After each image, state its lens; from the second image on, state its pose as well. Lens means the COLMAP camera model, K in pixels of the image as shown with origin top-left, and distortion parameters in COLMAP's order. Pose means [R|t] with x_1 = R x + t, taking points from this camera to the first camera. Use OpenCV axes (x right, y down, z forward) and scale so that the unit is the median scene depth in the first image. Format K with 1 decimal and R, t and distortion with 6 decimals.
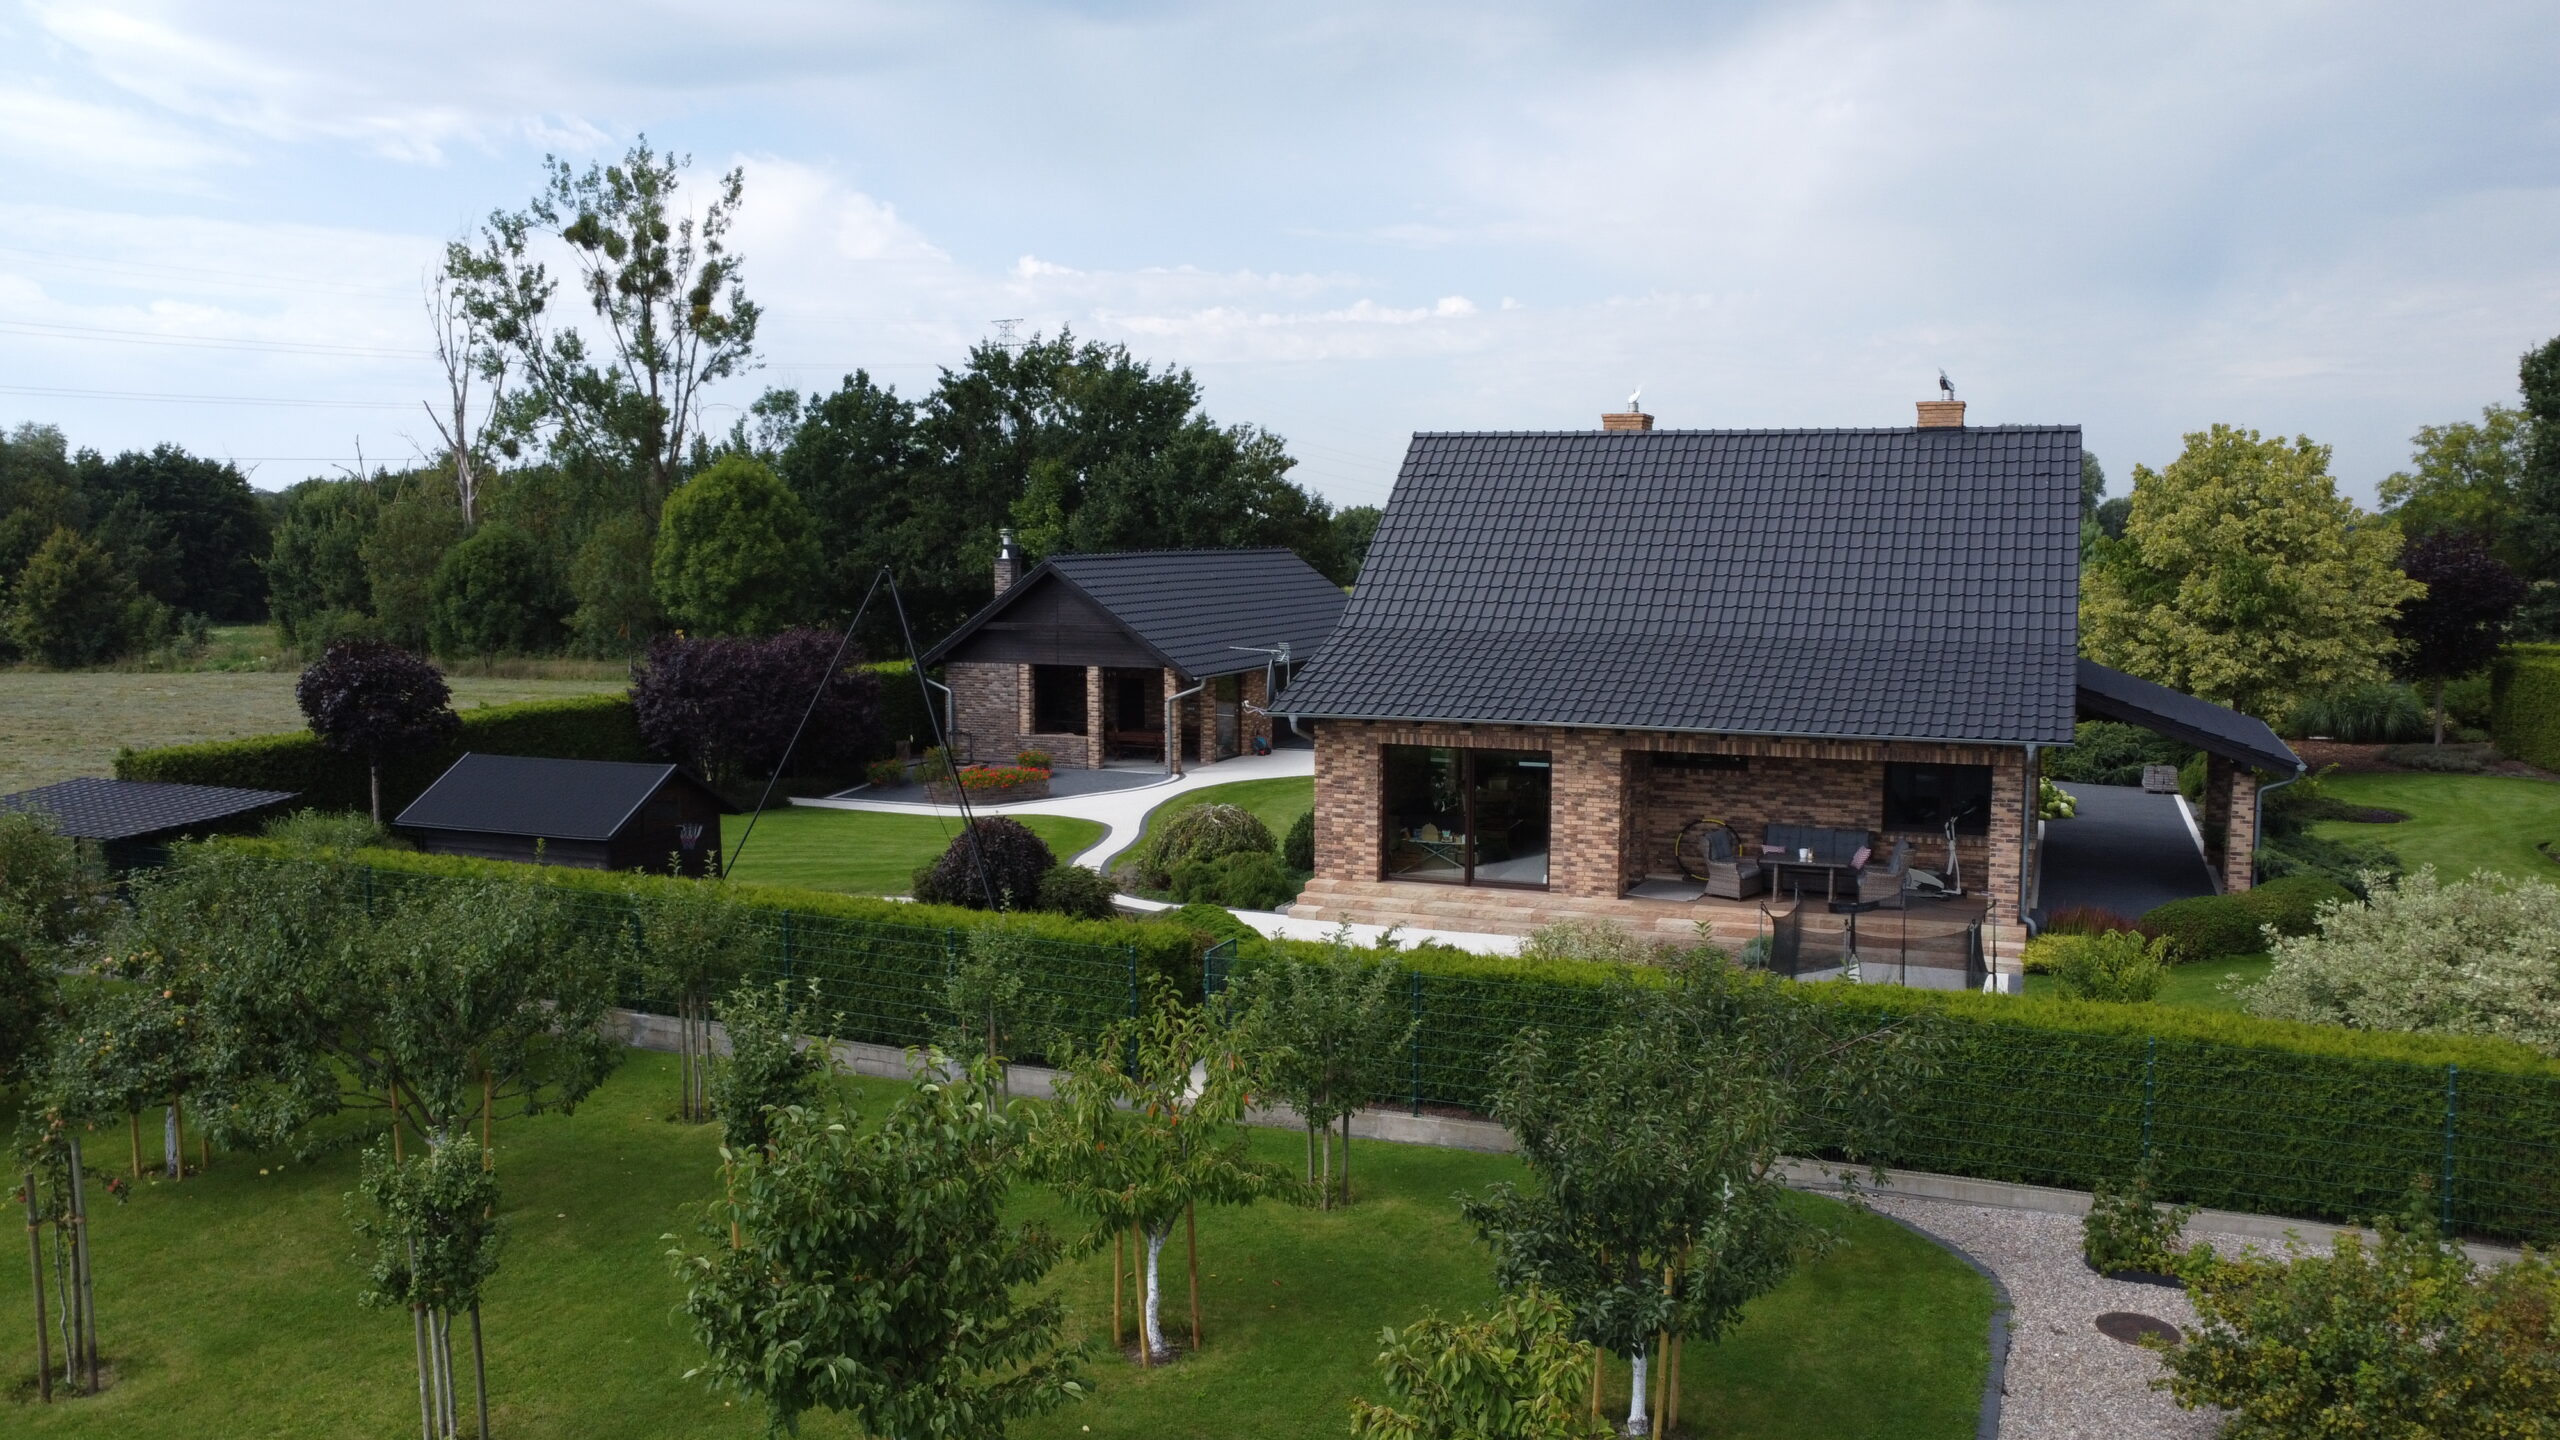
lens RADIAL K [[1948.8, 0, 1287.8], [0, 1948.8, 717.2], [0, 0, 1]] dist [-0.177331, 0.278965]
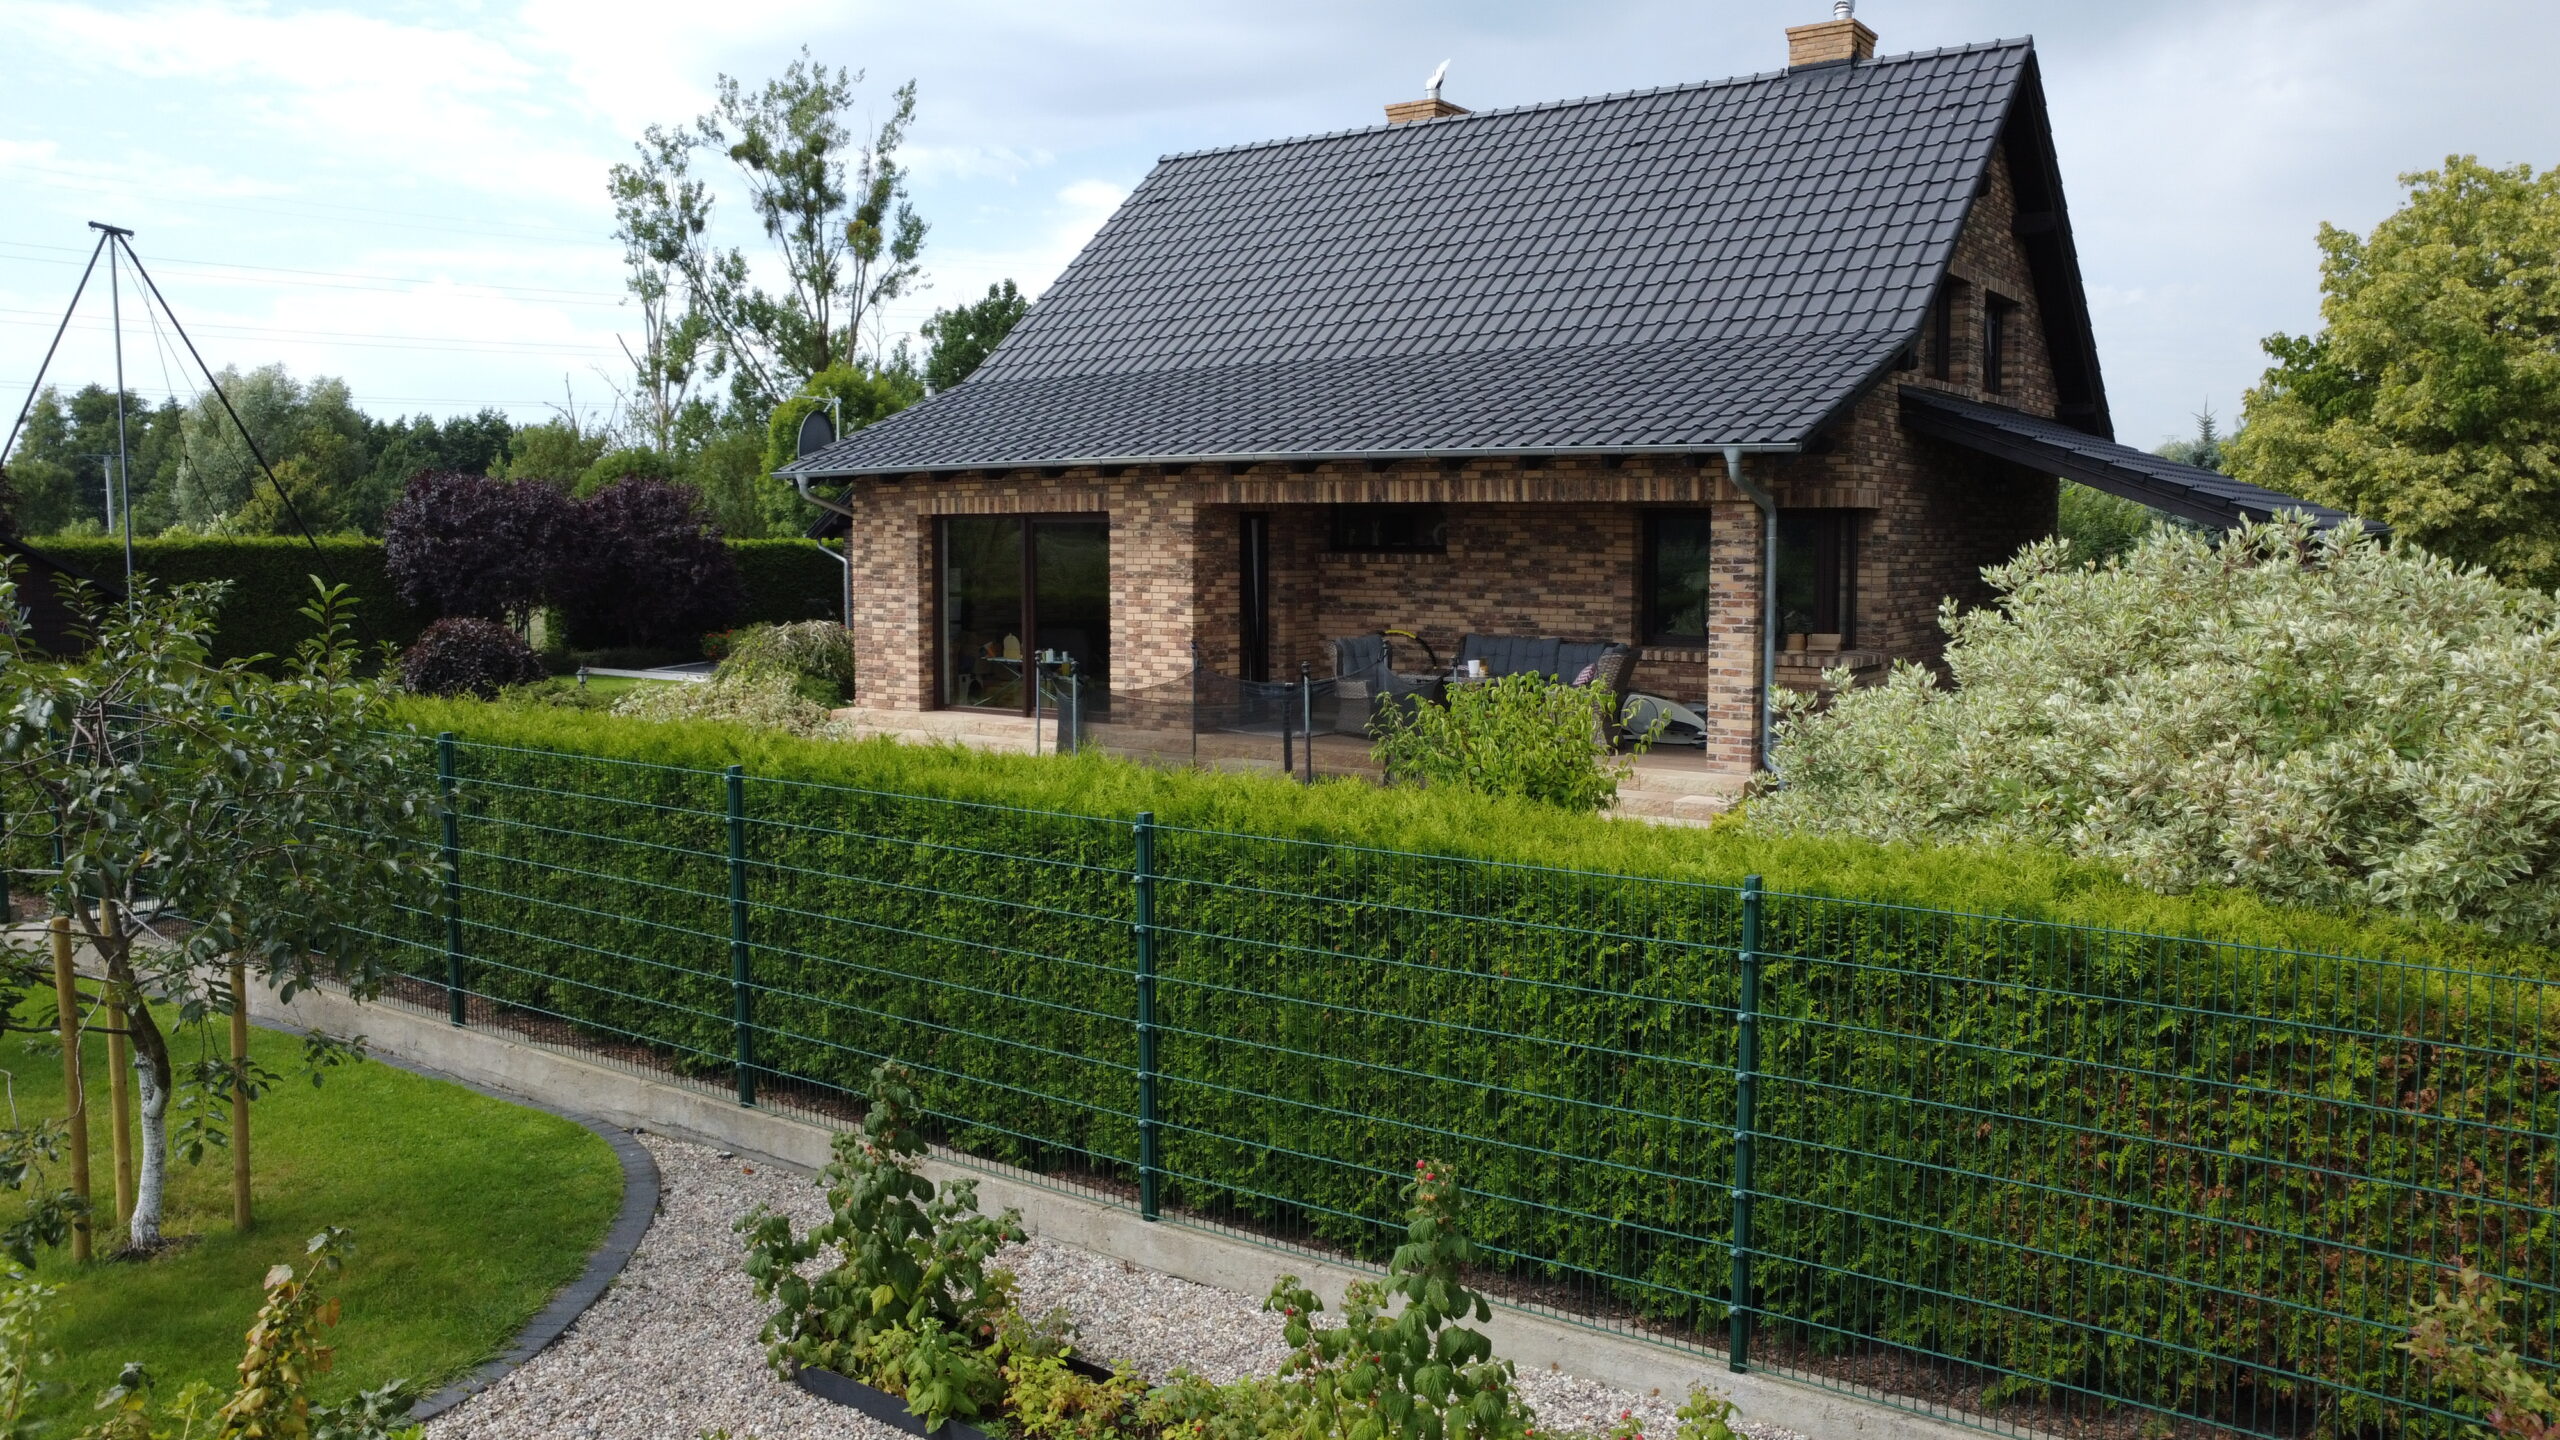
lens RADIAL K [[1948.8, 0, 1287.8], [0, 1948.8, 717.2], [0, 0, 1]] dist [-0.177331, 0.278965]
pose [[0.977751, 0.021111, -0.208706, 0.108957], [-0.021589, 0.999767, -0.000012, 0.028202], [0.208657, 0.004517, 0.977978, 0.114471]]
